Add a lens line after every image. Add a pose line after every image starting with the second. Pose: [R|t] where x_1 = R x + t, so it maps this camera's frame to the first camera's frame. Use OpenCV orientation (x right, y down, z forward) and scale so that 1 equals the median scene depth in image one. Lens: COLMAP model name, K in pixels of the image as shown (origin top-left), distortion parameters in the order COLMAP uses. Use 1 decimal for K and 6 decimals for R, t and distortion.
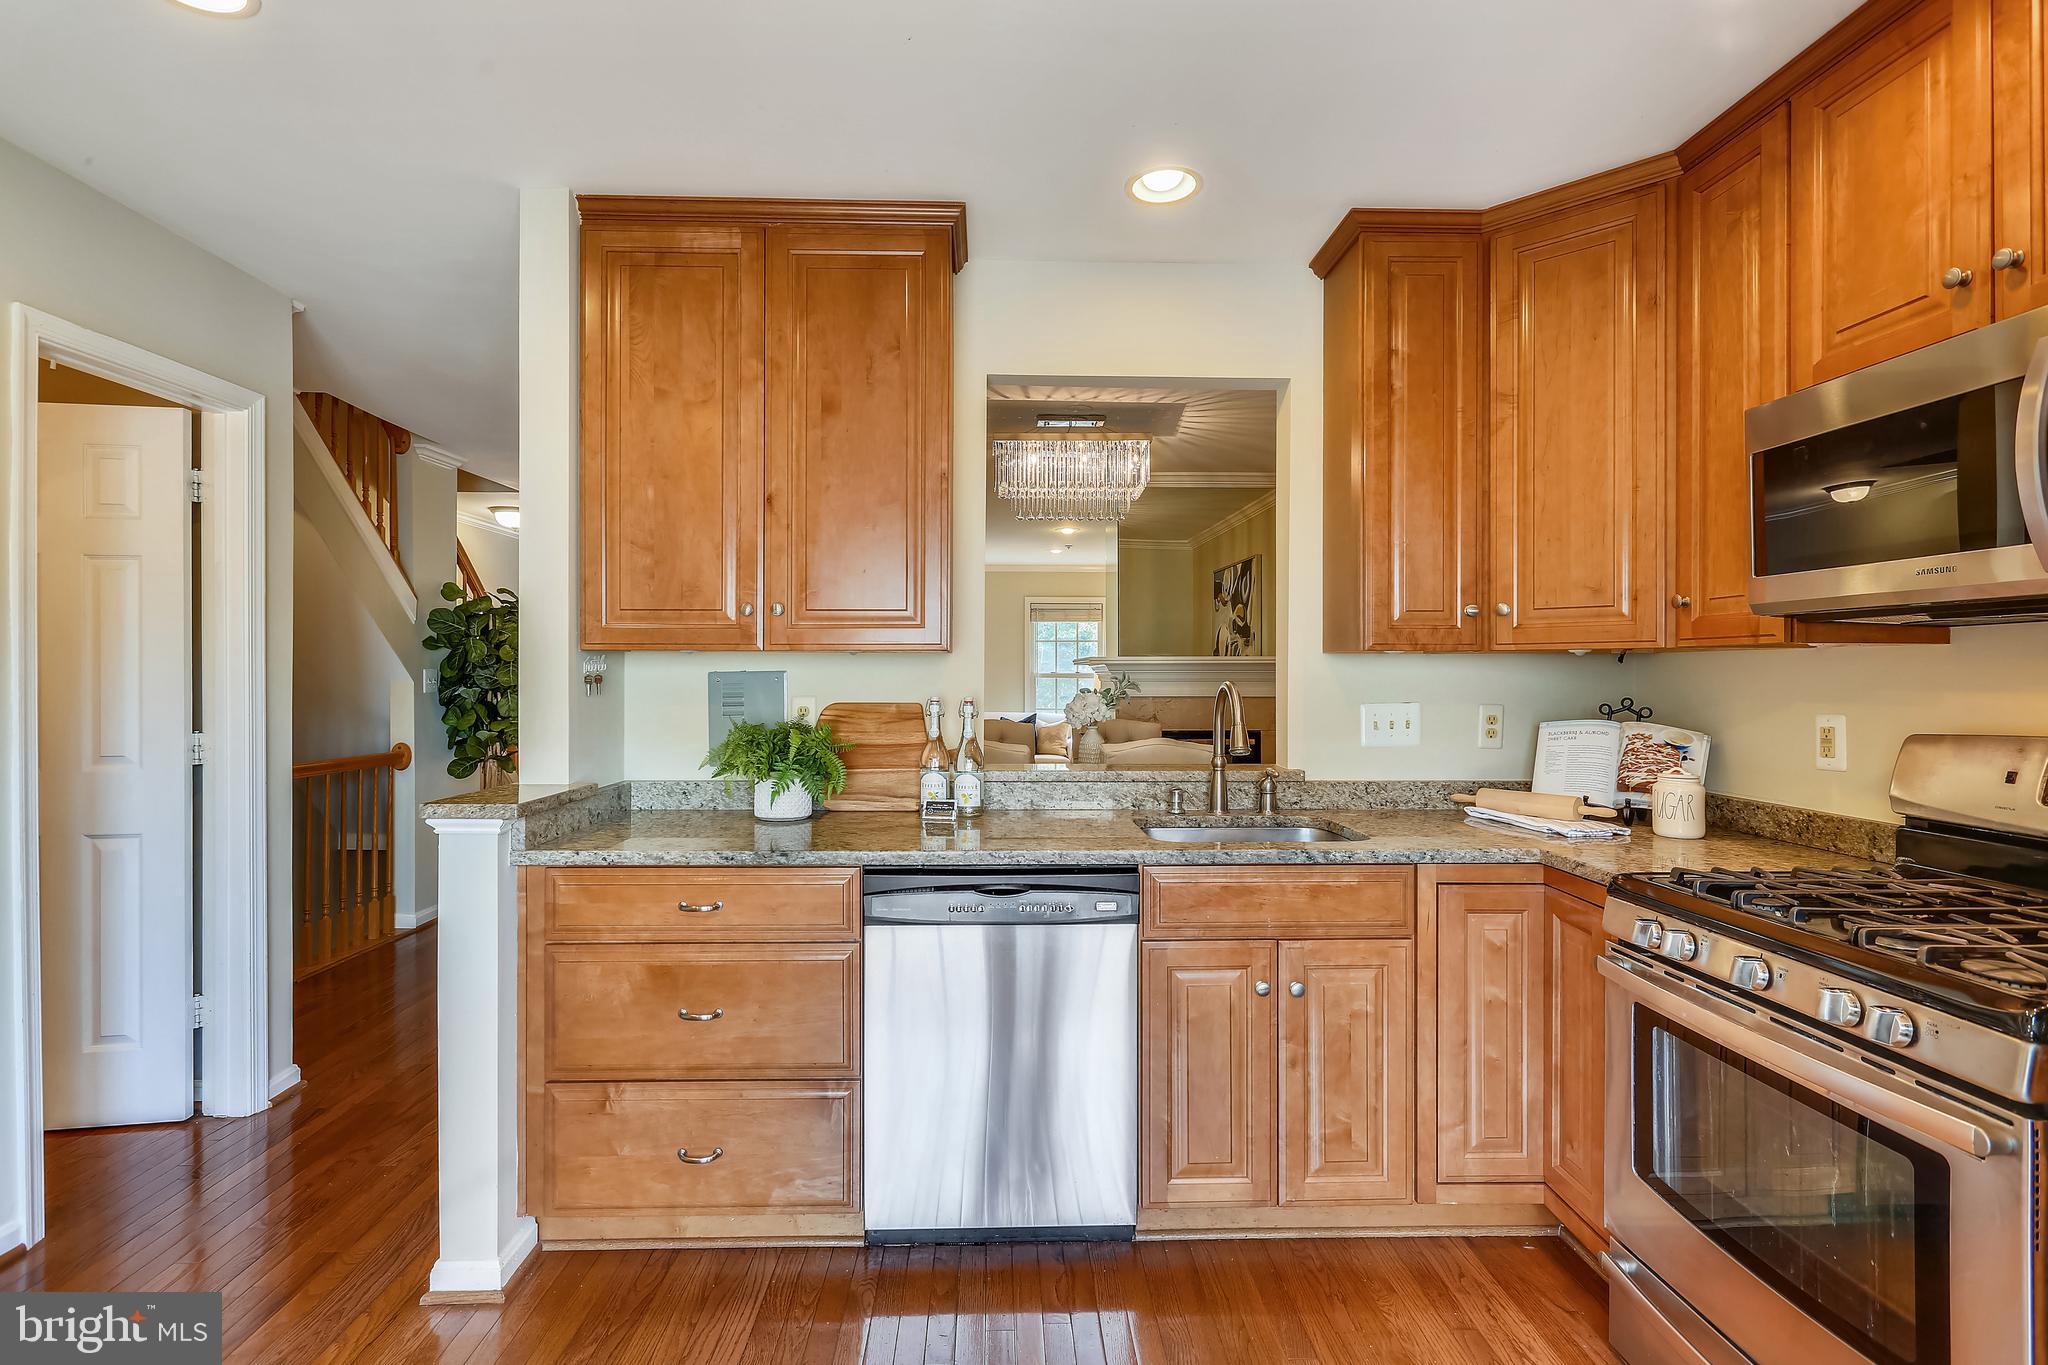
lens RADIAL K [[968.2, 0, 1012.0], [0, 968.2, 670.6], [0, 0, 1]] dist [-0.005761, -0.000476]
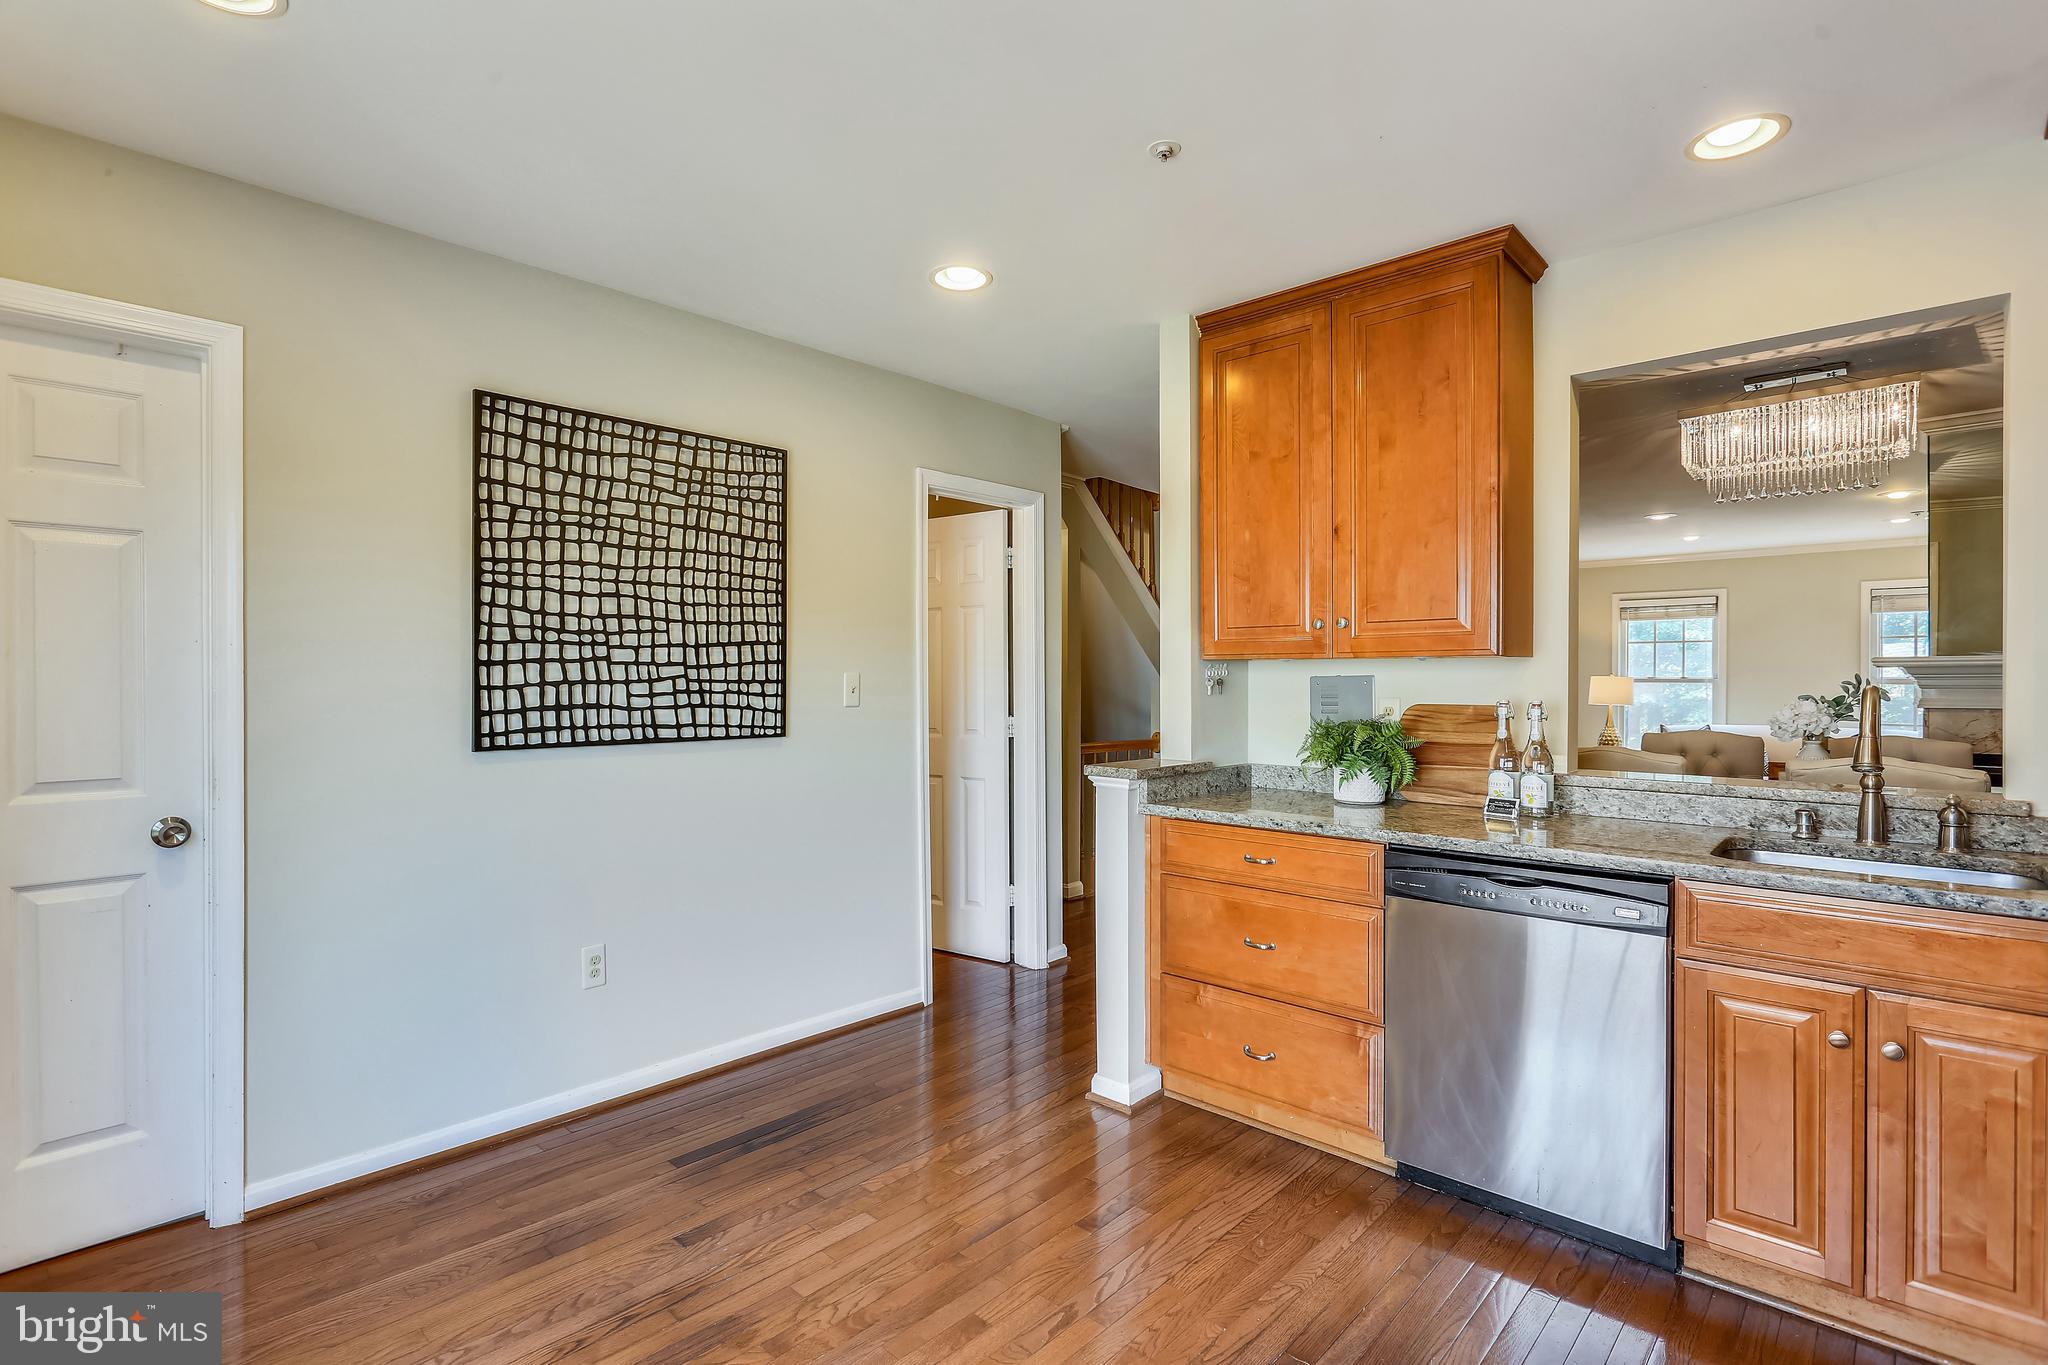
lens RADIAL K [[968.2, 0, 1027.0], [0, 968.2, 685.8], [0, 0, 1]] dist [-0.005761, -0.000476]
pose [[0.713503, 0.002691, -0.700647, 0.315788], [0.003529, 0.999966, 0.007435, 0.003062], [0.700643, -0.007778, 0.713470, -0.112490]]
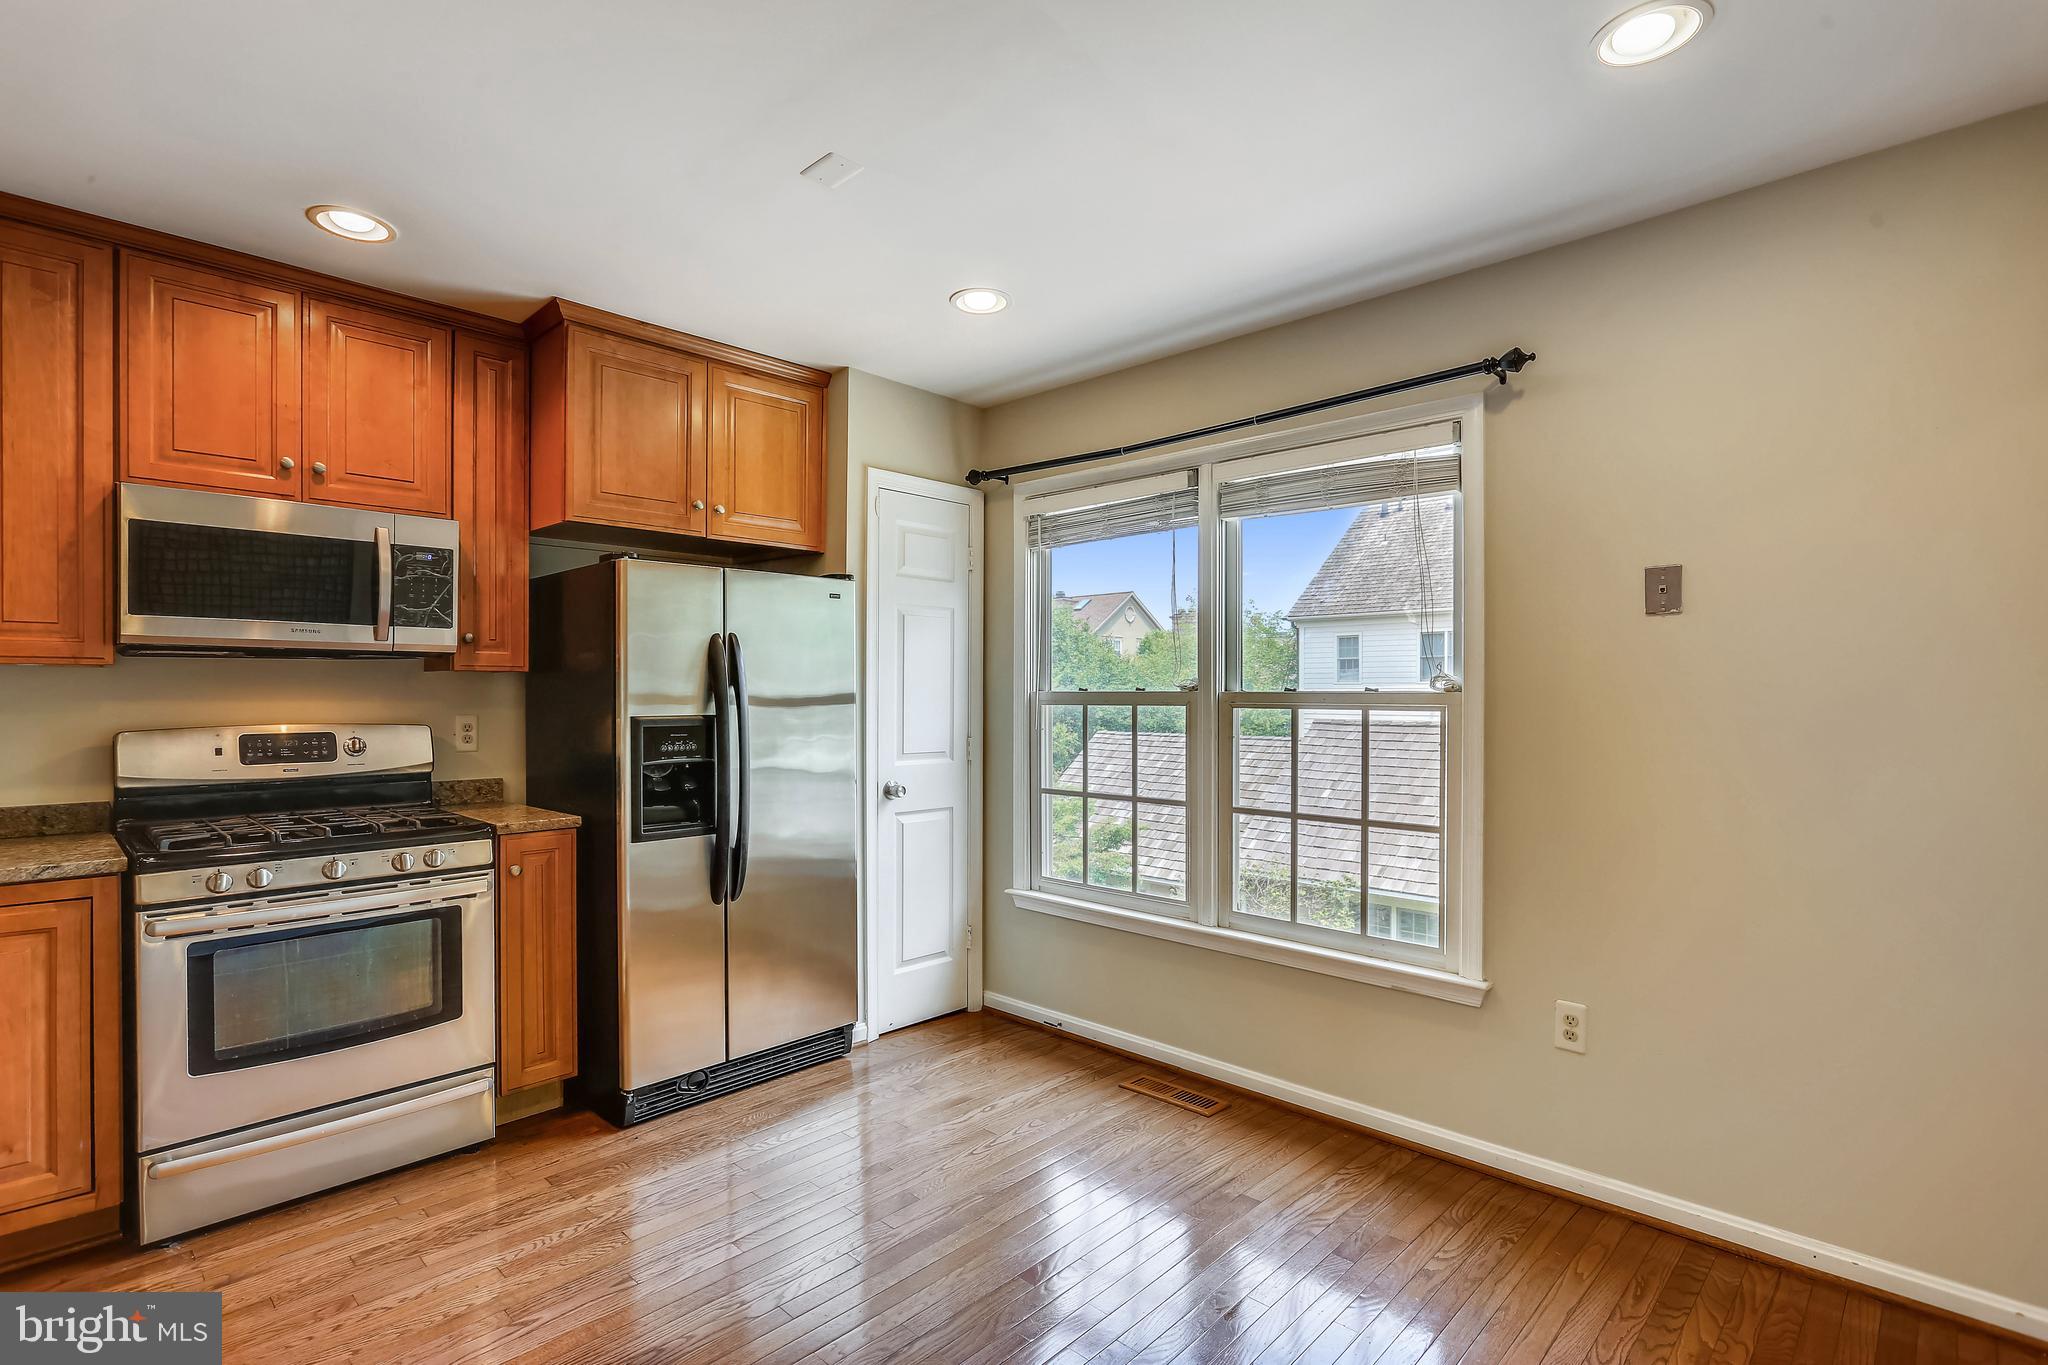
lens RADIAL K [[968.2, 0, 1010.5], [0, 968.2, 702.1], [0, 0, 1]] dist [-0.005761, -0.000476]
pose [[-0.688124, -0.011228, 0.725506, -0.772369], [-0.005585, 0.999933, 0.010178, 0.000695], [-0.725571, 0.002951, -0.688141, 0.809692]]
